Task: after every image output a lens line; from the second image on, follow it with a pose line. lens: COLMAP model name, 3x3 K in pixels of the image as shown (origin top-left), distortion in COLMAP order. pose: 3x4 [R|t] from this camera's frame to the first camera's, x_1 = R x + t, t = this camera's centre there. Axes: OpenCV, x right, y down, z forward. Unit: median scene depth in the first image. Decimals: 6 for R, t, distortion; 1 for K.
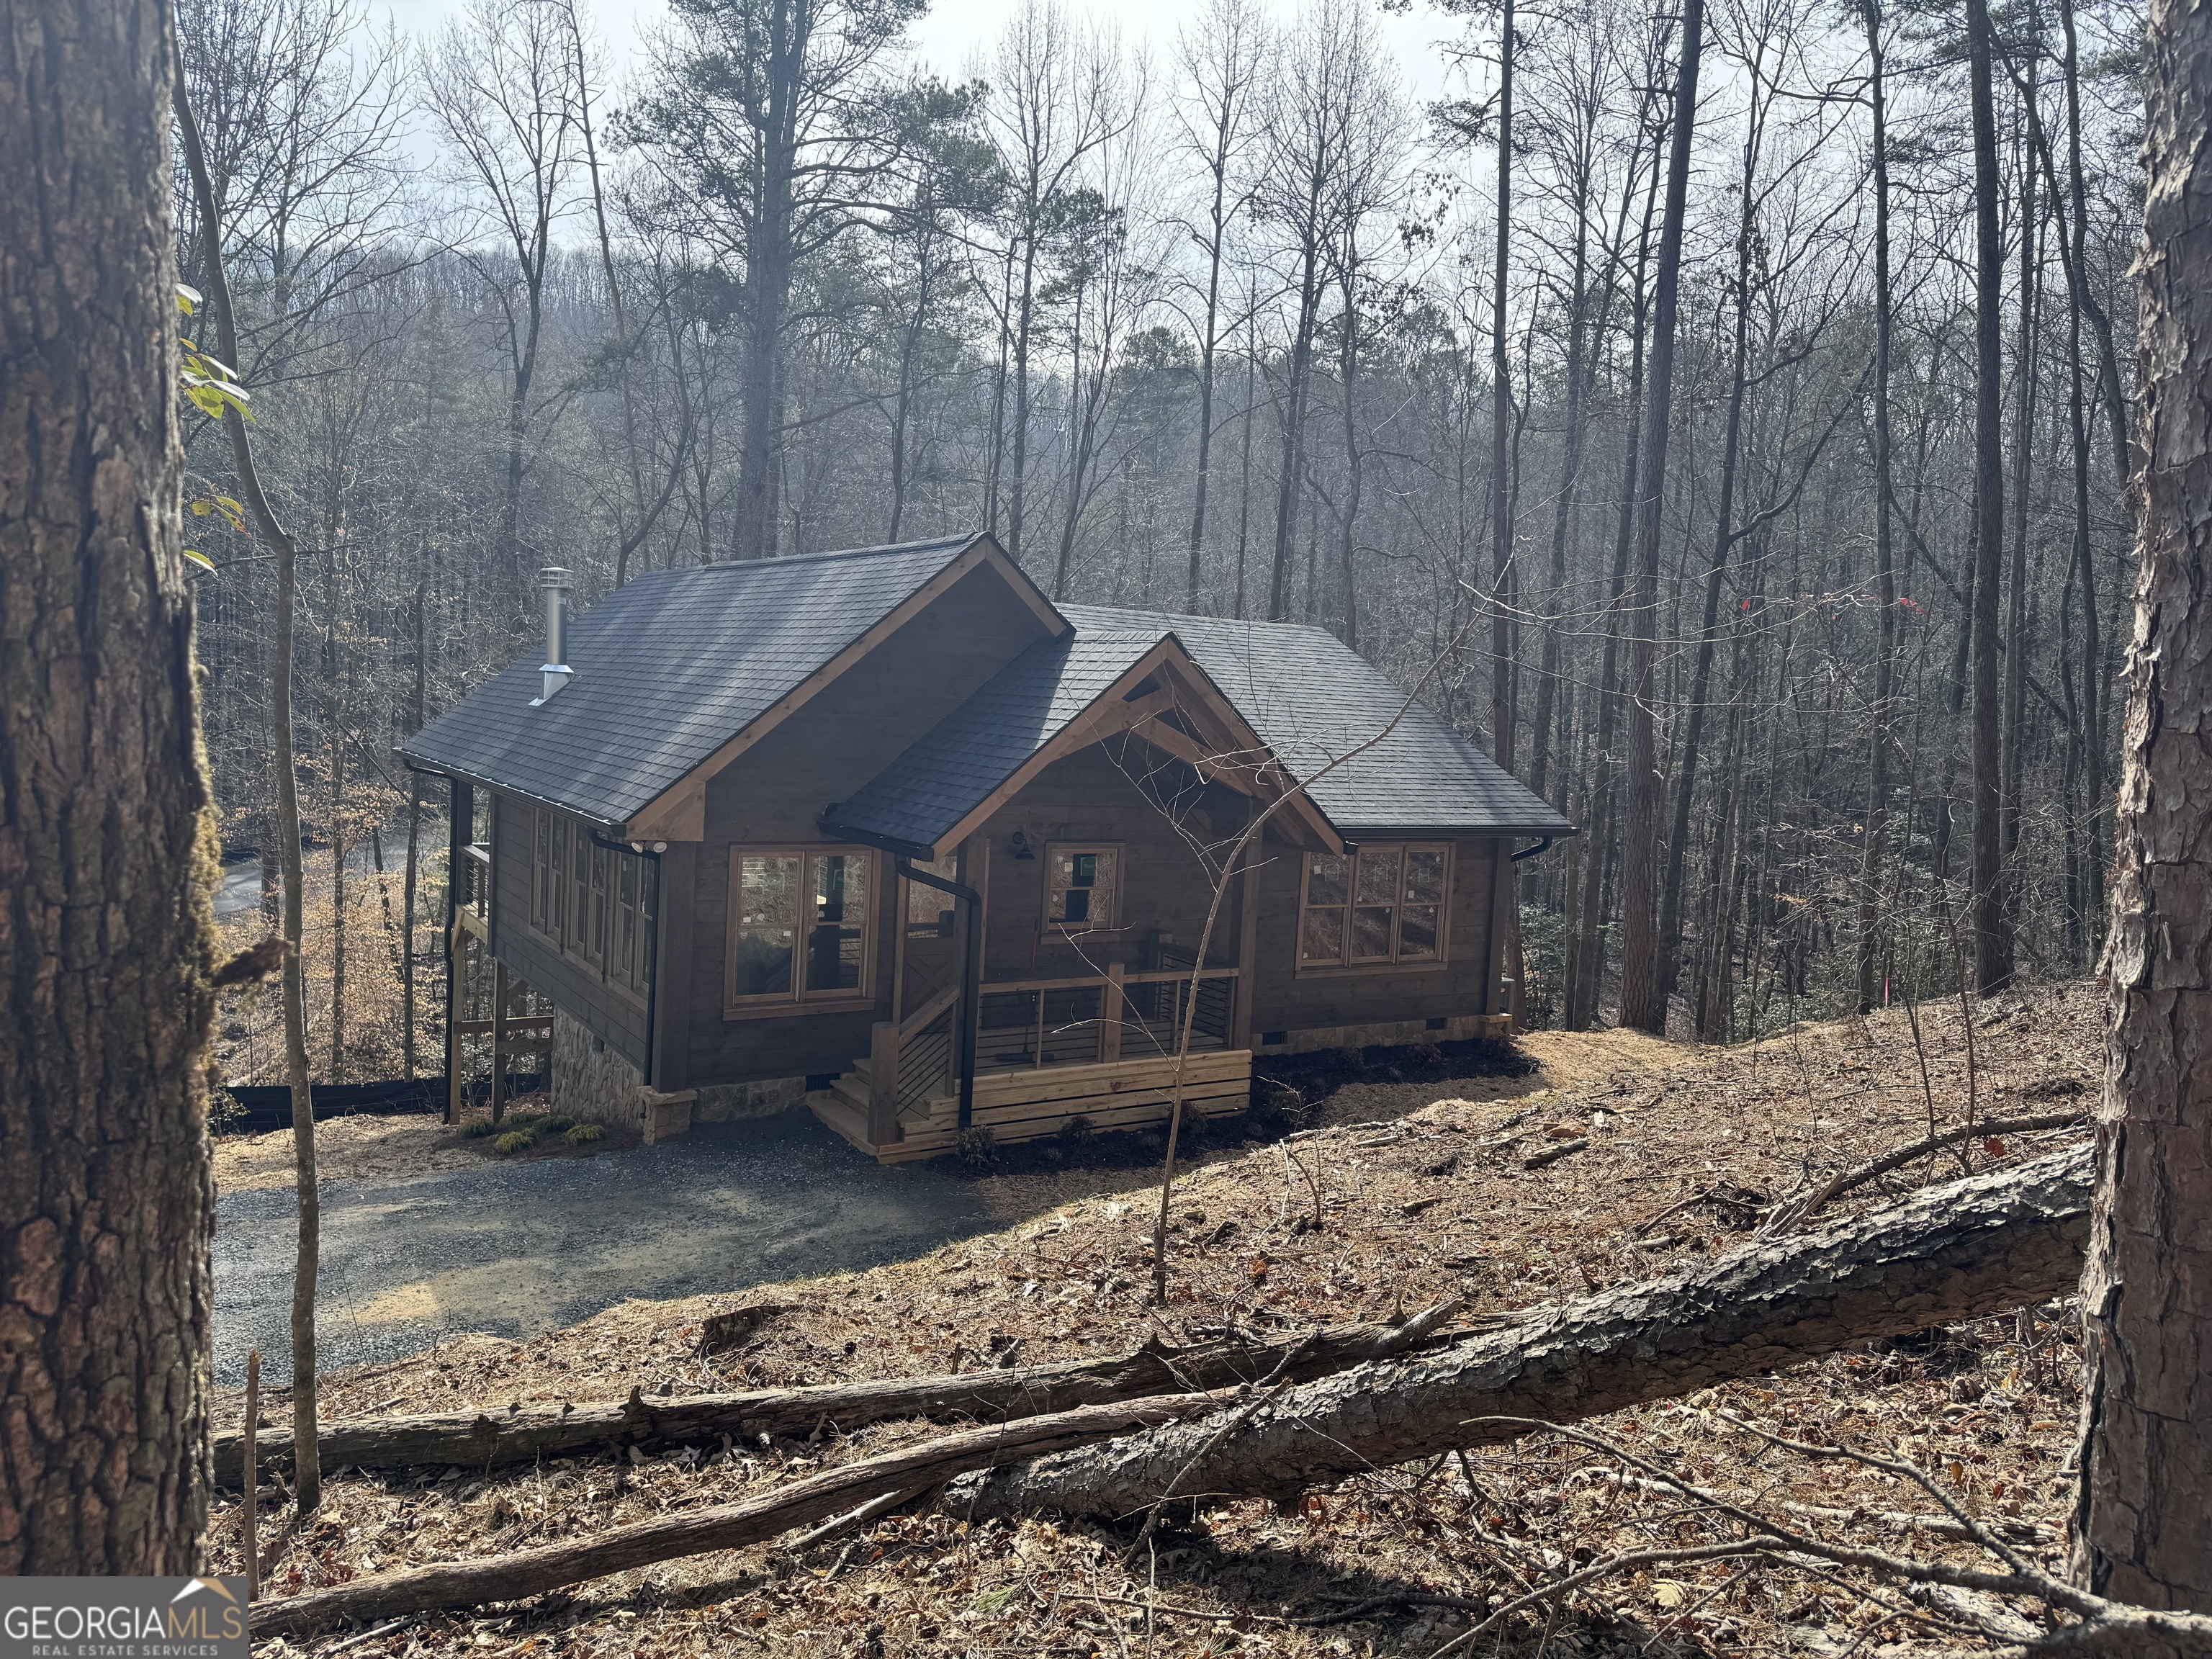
lens RADIAL K [[1553.4, 0, 1127.3], [0, 1553.4, 809.9], [0, 0, 1]] dist [0.072551, -0.093400]
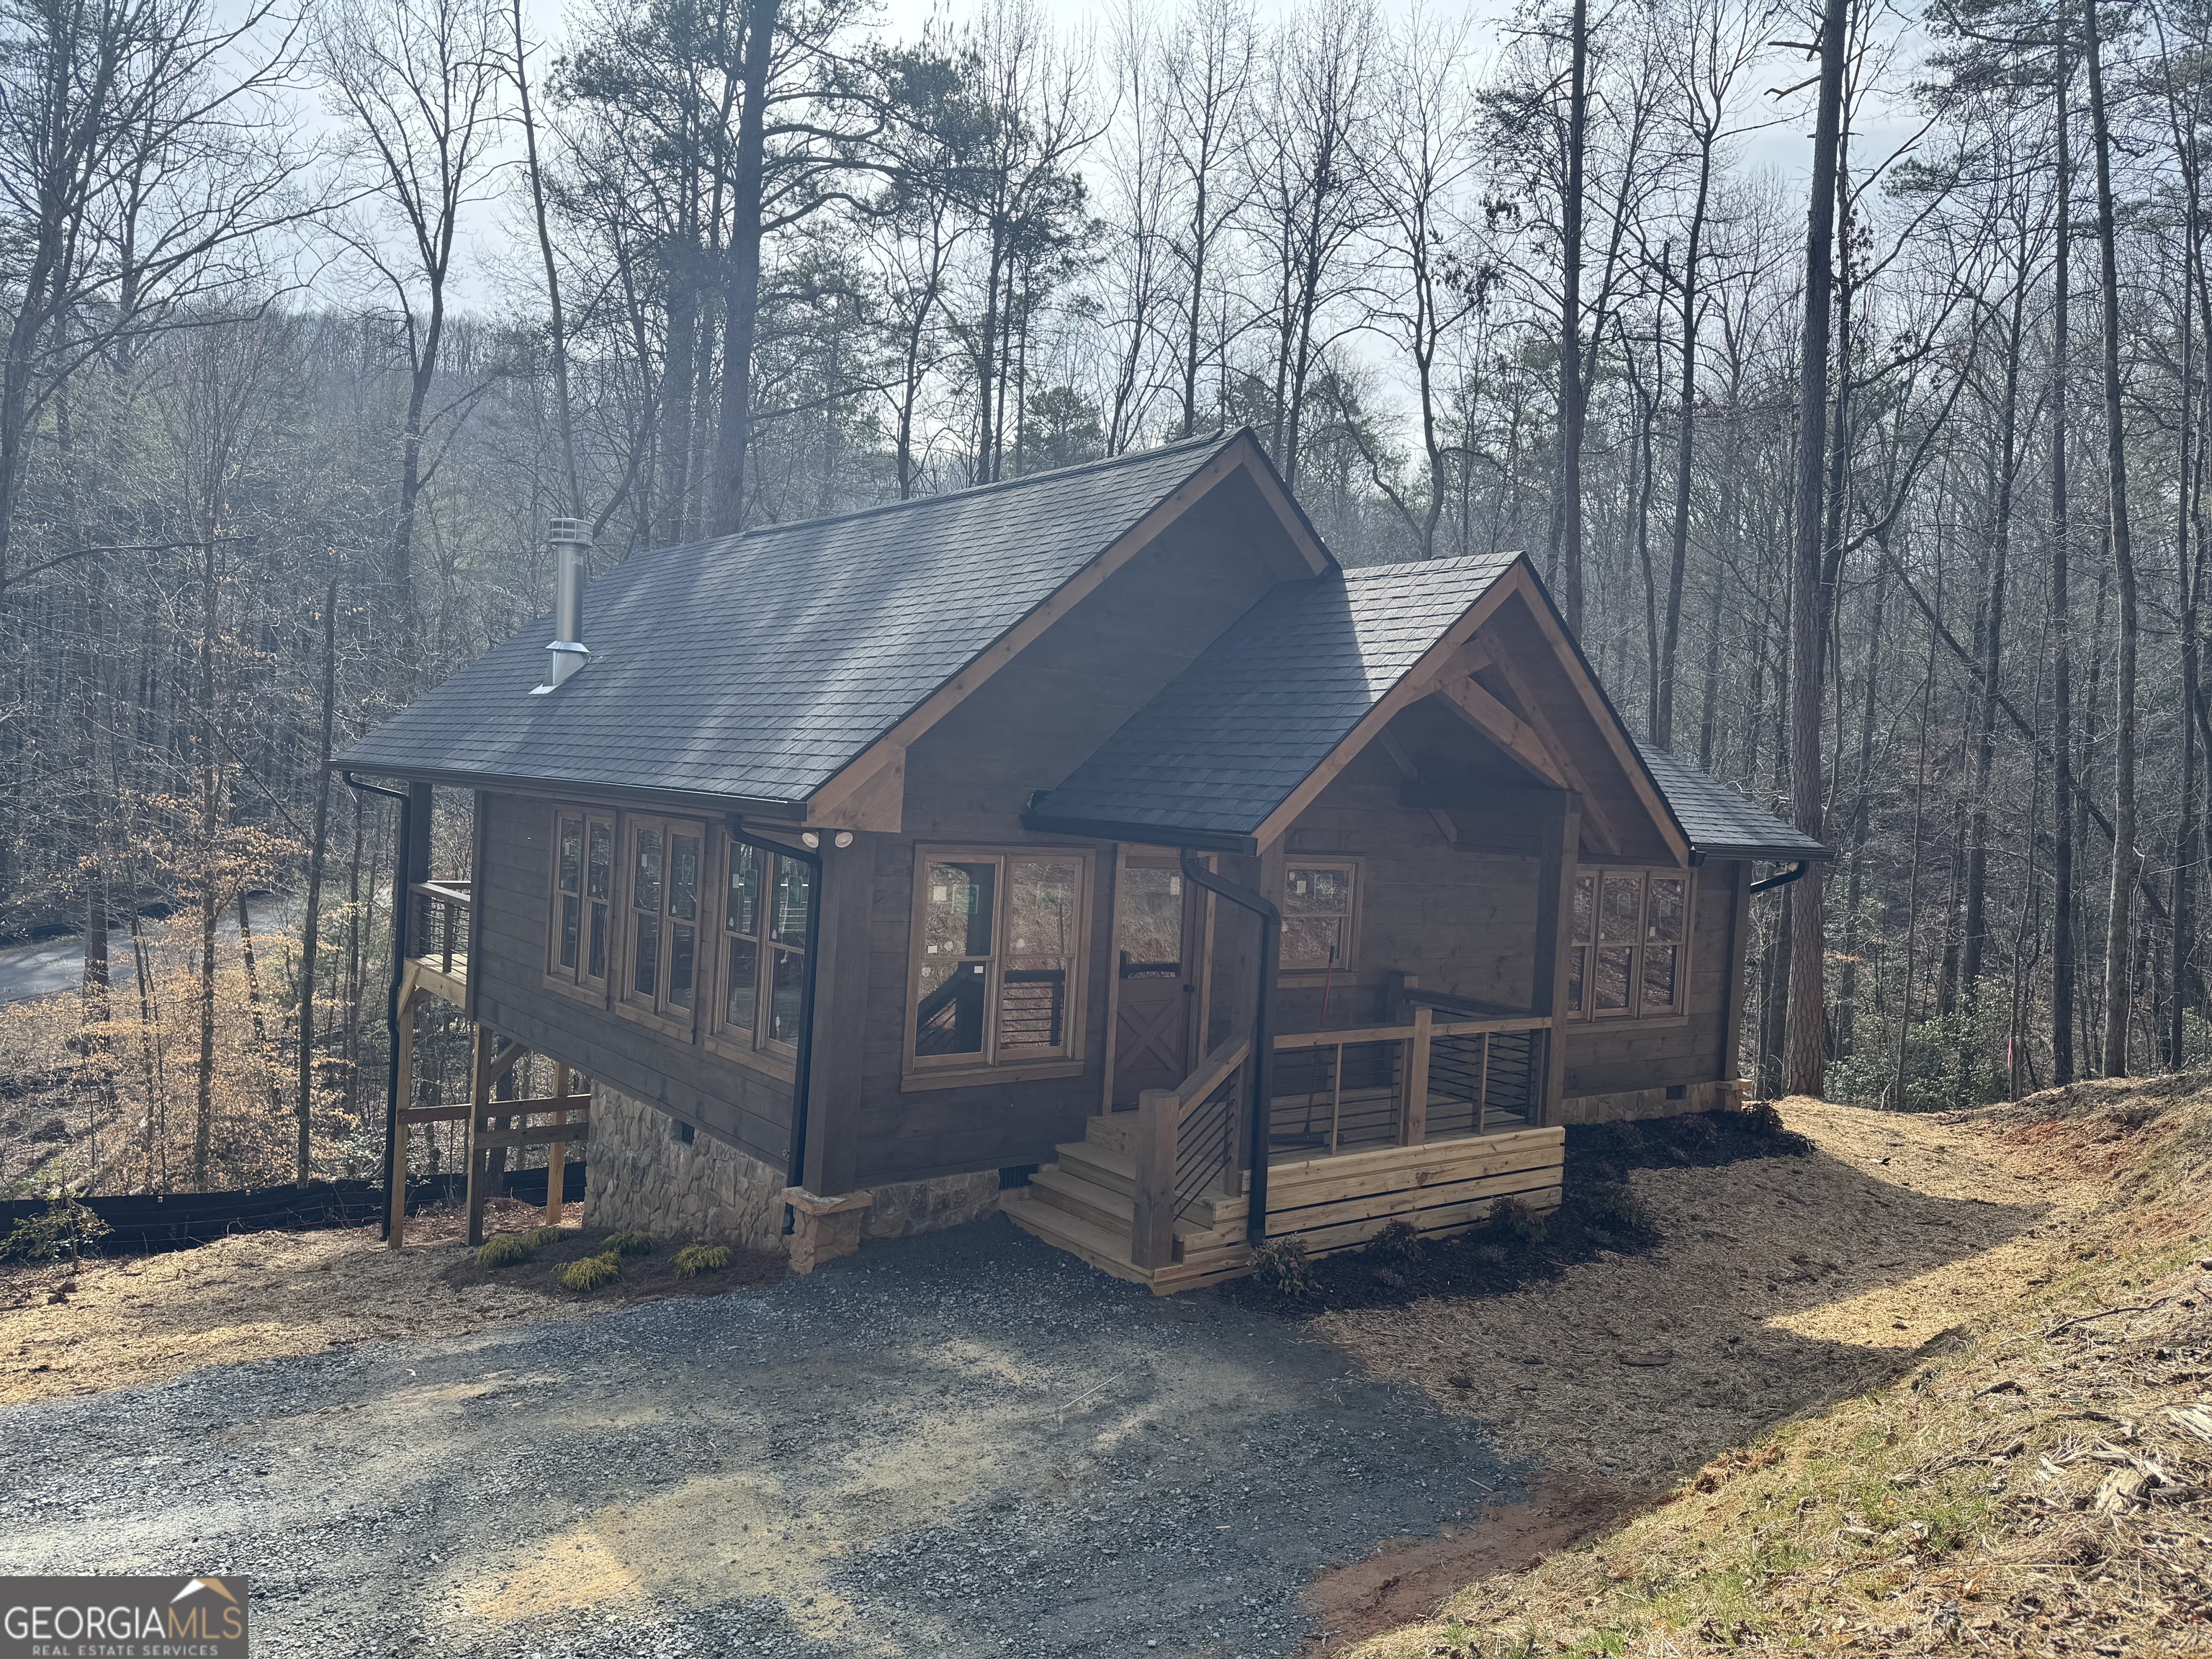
lens RADIAL K [[1553.4, 0, 1122.6], [0, 1553.4, 825.8], [0, 0, 1]] dist [0.072551, -0.093400]
pose [[0.995457, 0.002491, 0.095183, -0.213025], [0.001738, 0.999016, -0.044326, 0.042983], [-0.095200, 0.044290, 0.994472, 0.265666]]
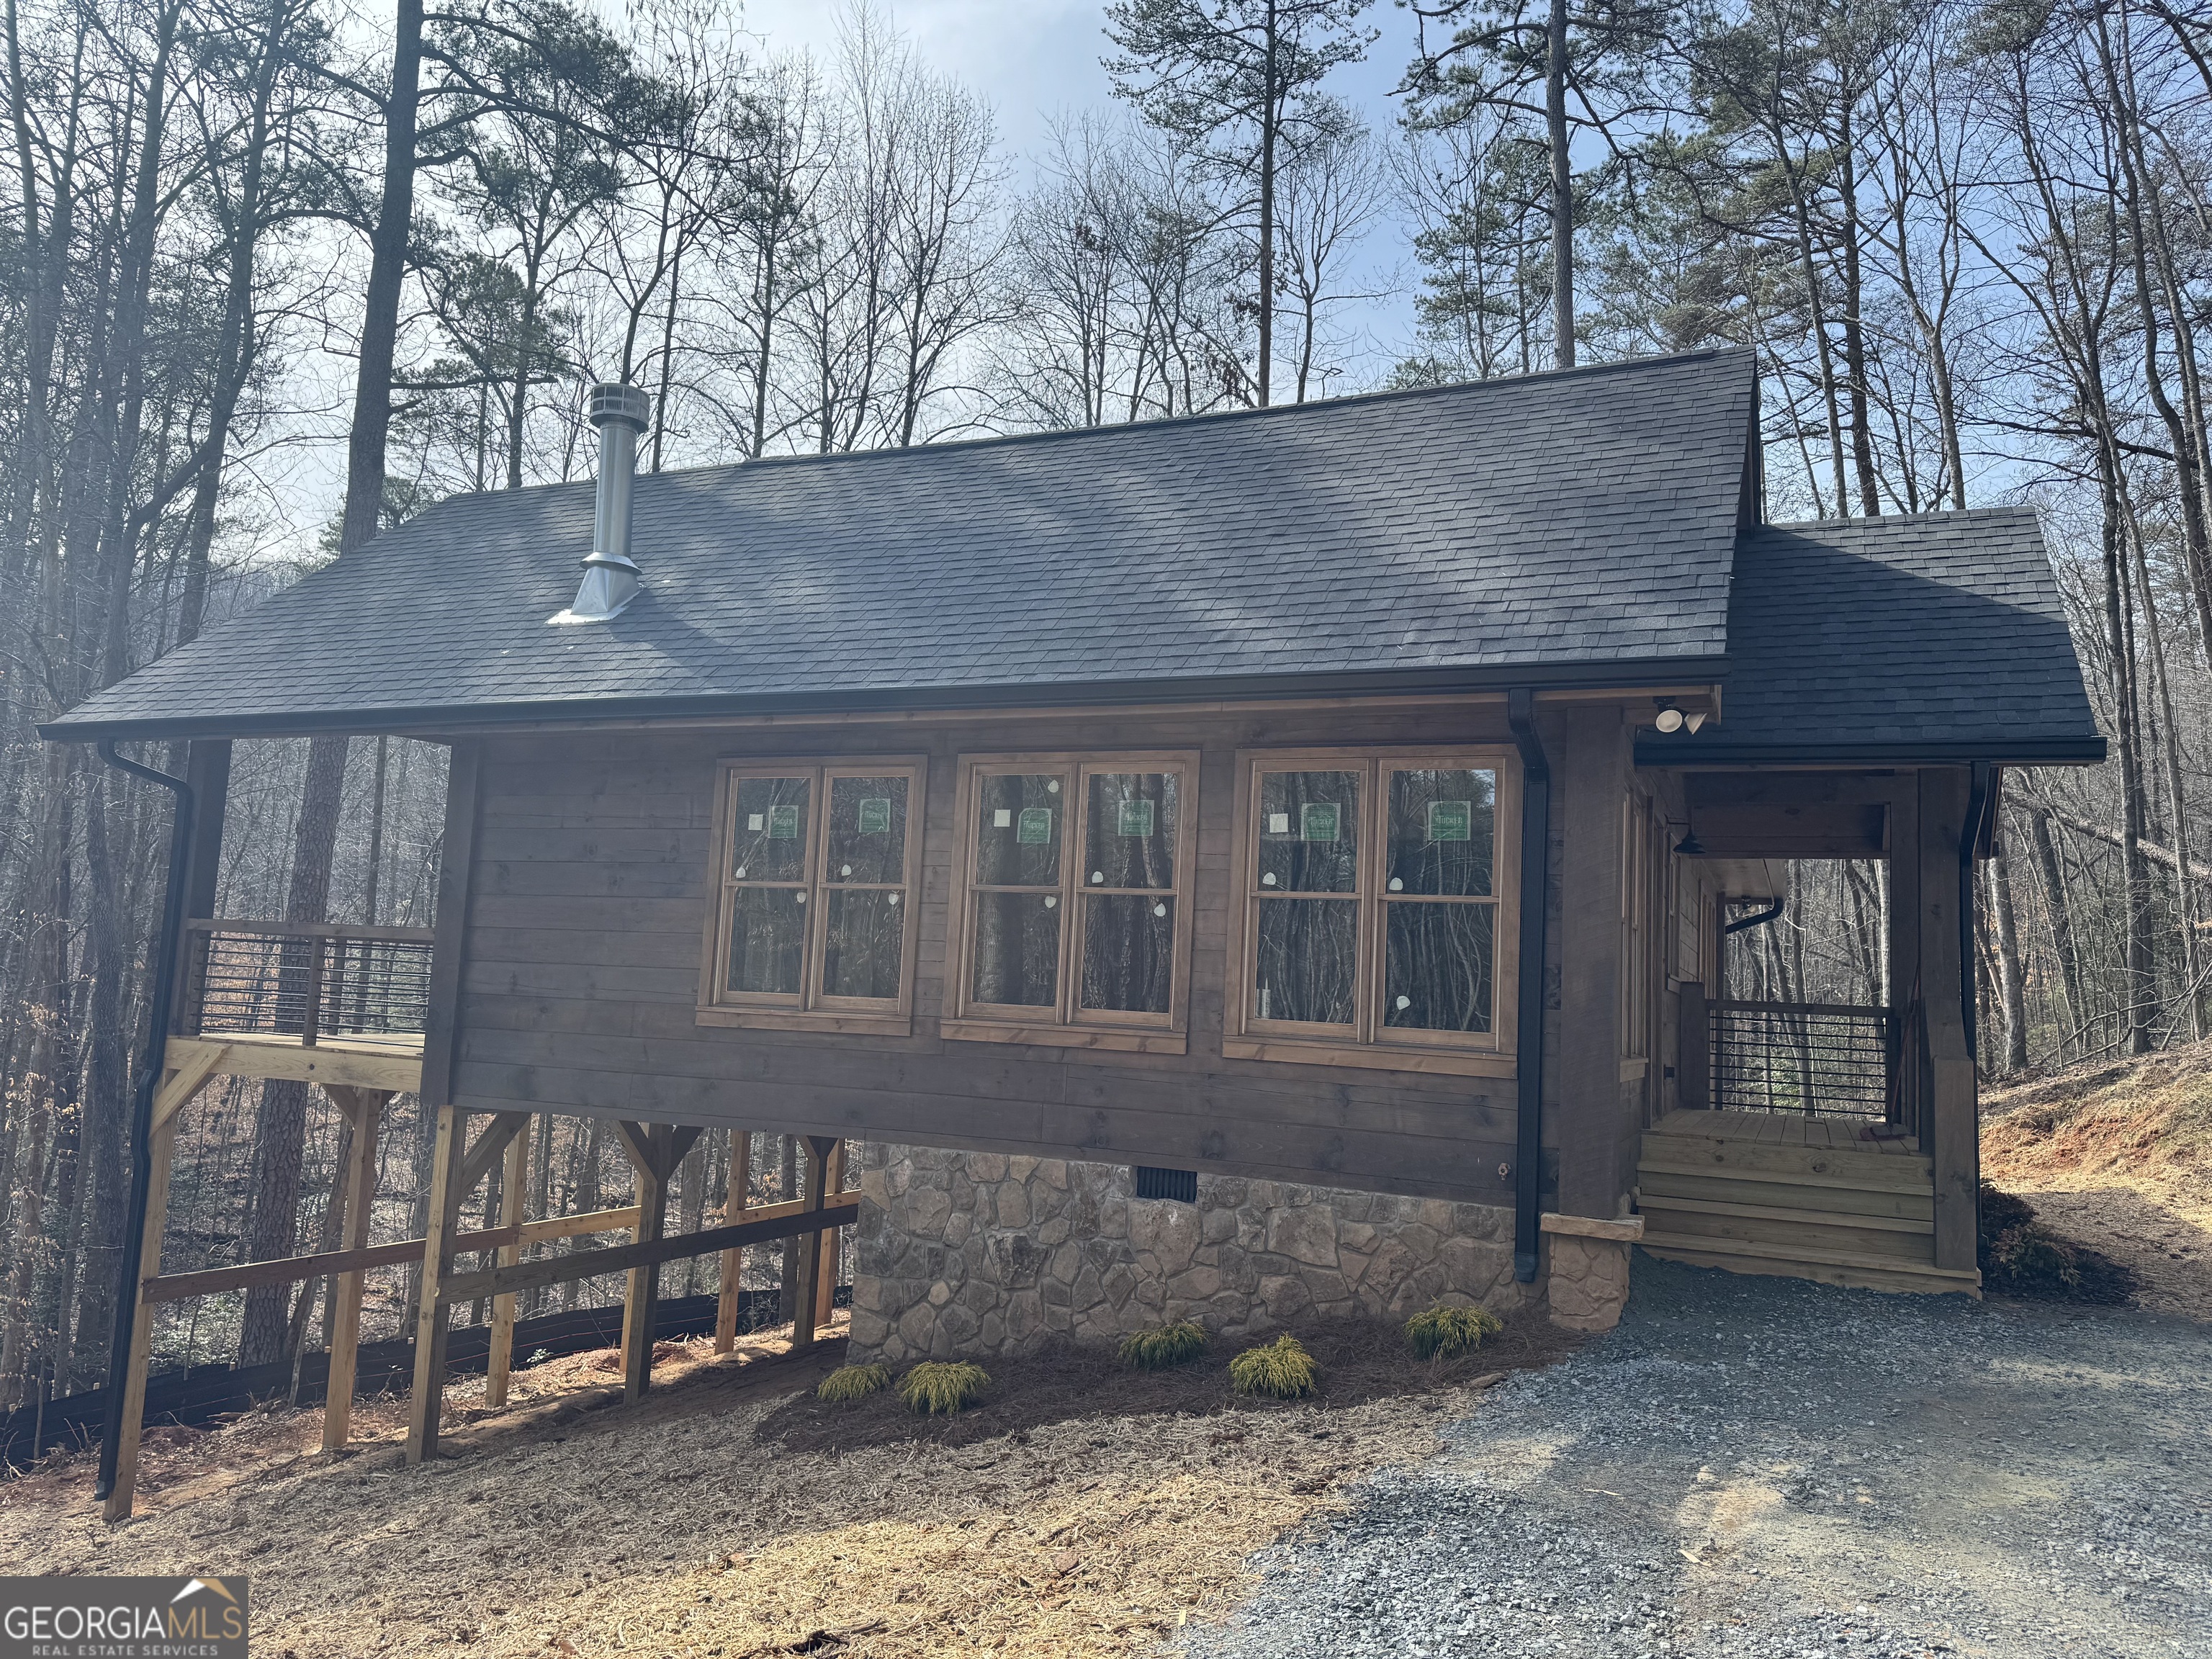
lens RADIAL K [[1553.4, 0, 1122.8], [0, 1553.4, 831.5], [0, 0, 1]] dist [0.072551, -0.093400]
pose [[0.839141, 0.047133, 0.541869, -0.655927], [0.035515, 0.989364, -0.141057, 0.112650], [-0.542754, 0.137611, 0.828542, 0.594332]]
